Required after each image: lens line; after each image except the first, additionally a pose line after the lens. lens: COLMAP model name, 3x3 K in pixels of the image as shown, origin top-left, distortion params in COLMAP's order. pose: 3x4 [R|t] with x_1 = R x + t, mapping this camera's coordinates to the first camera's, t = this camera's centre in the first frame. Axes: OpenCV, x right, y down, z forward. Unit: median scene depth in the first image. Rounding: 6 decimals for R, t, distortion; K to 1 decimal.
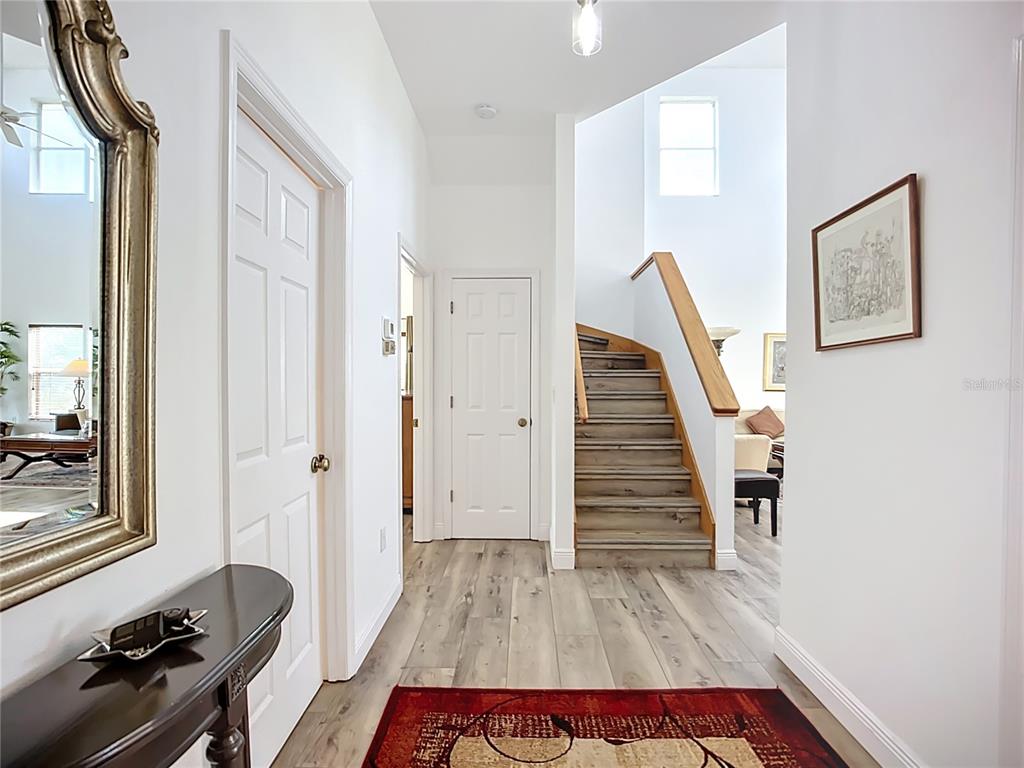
lens RADIAL K [[538.1, 0, 511.5], [0, 538.1, 398.9], [0, 0, 1]] dist [-0.025371, -0.000526]
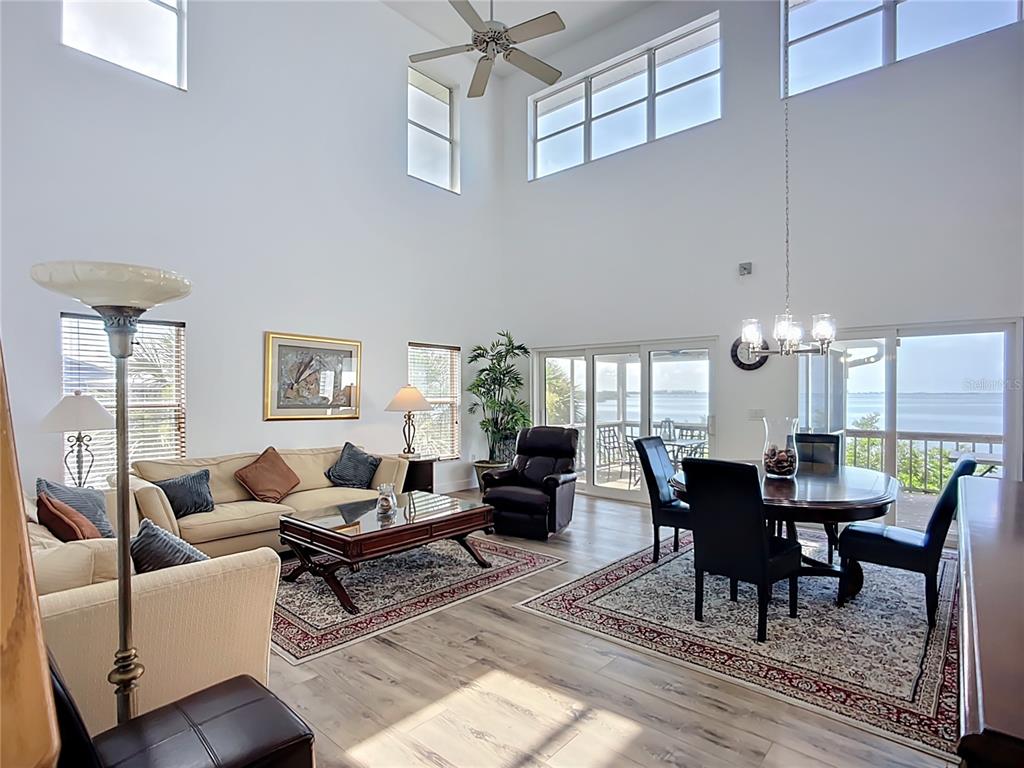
lens RADIAL K [[538.1, 0, 511.5], [0, 538.1, 398.9], [0, 0, 1]] dist [-0.025371, -0.000526]
pose [[0.648036, -0.010100, 0.761543, 0.185460], [0.027385, 0.999574, -0.010046, -0.028559], [-0.761117, 0.027365, 0.648037, 0.379857]]
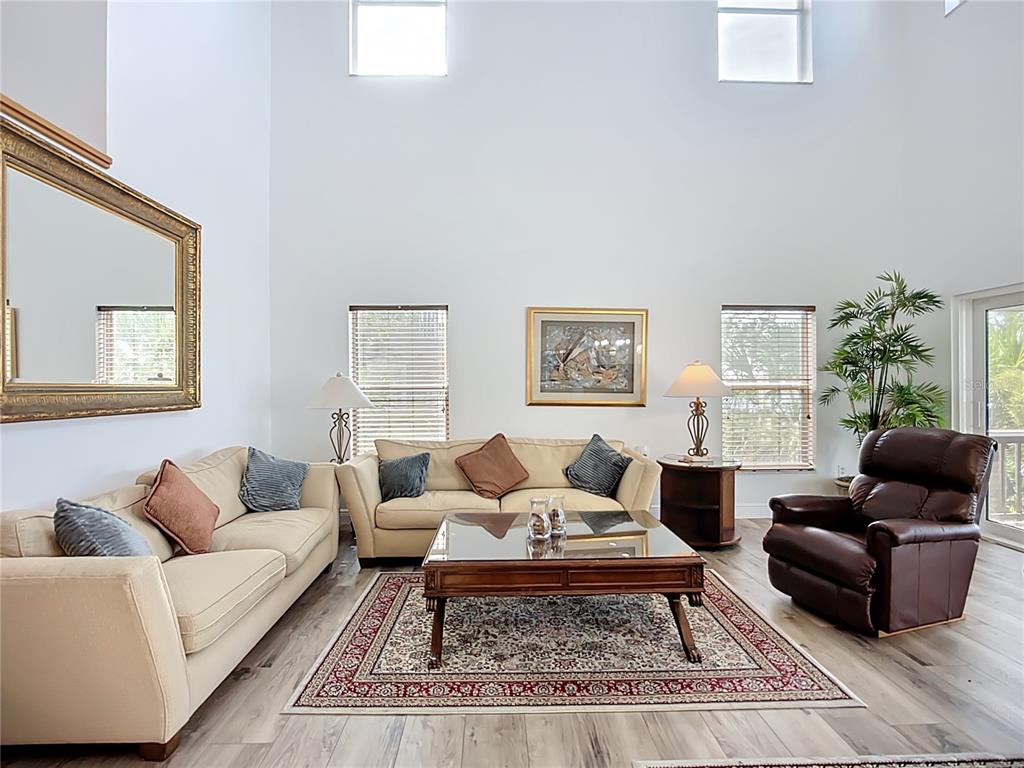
lens RADIAL K [[541.6, 0, 507.9], [0, 541.6, 387.2], [0, 0, 1]] dist [-0.038285, 0.019014]
pose [[0.999161, -0.007886, 0.040183, 0.463069], [0.009143, 0.999471, -0.031201, -0.017428], [-0.039916, 0.031542, 0.998705, 0.438667]]
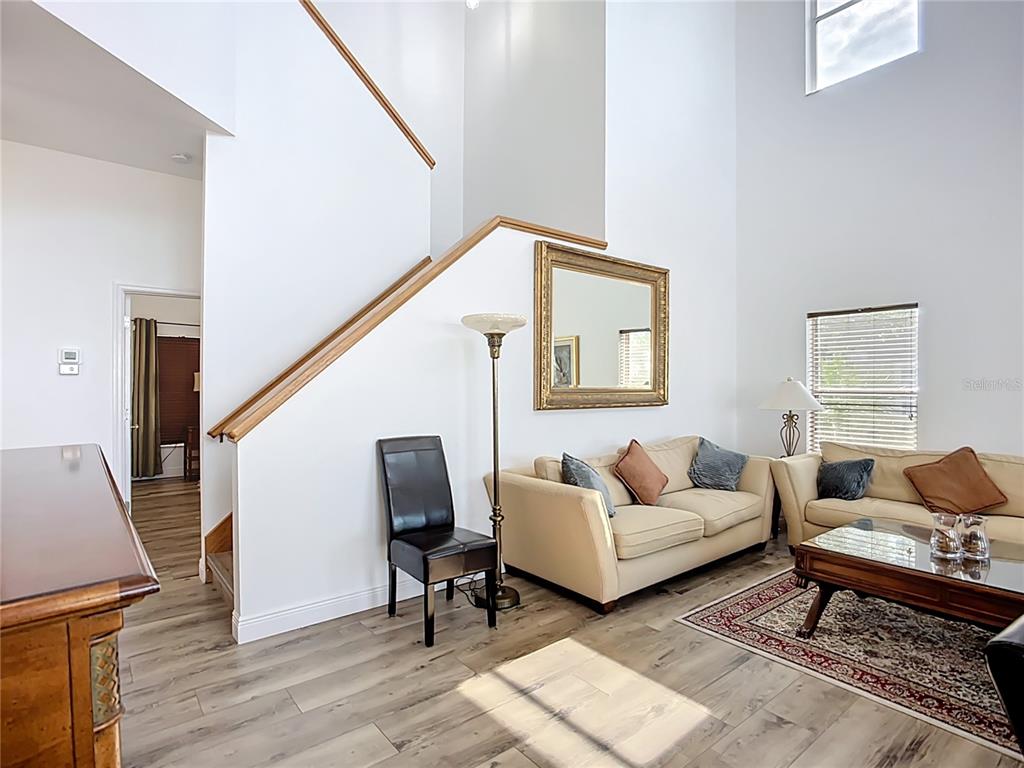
lens RADIAL K [[540.7, 0, 512.0], [0, 540.7, 384.0], [0, 0, 1]] dist [-0.017094, 0.001950]
pose [[0.639129, 0.000224, -0.769099, 0.585793], [-0.027431, 0.999370, -0.022504, -0.021865], [0.768610, 0.035480, 0.638733, 0.368593]]
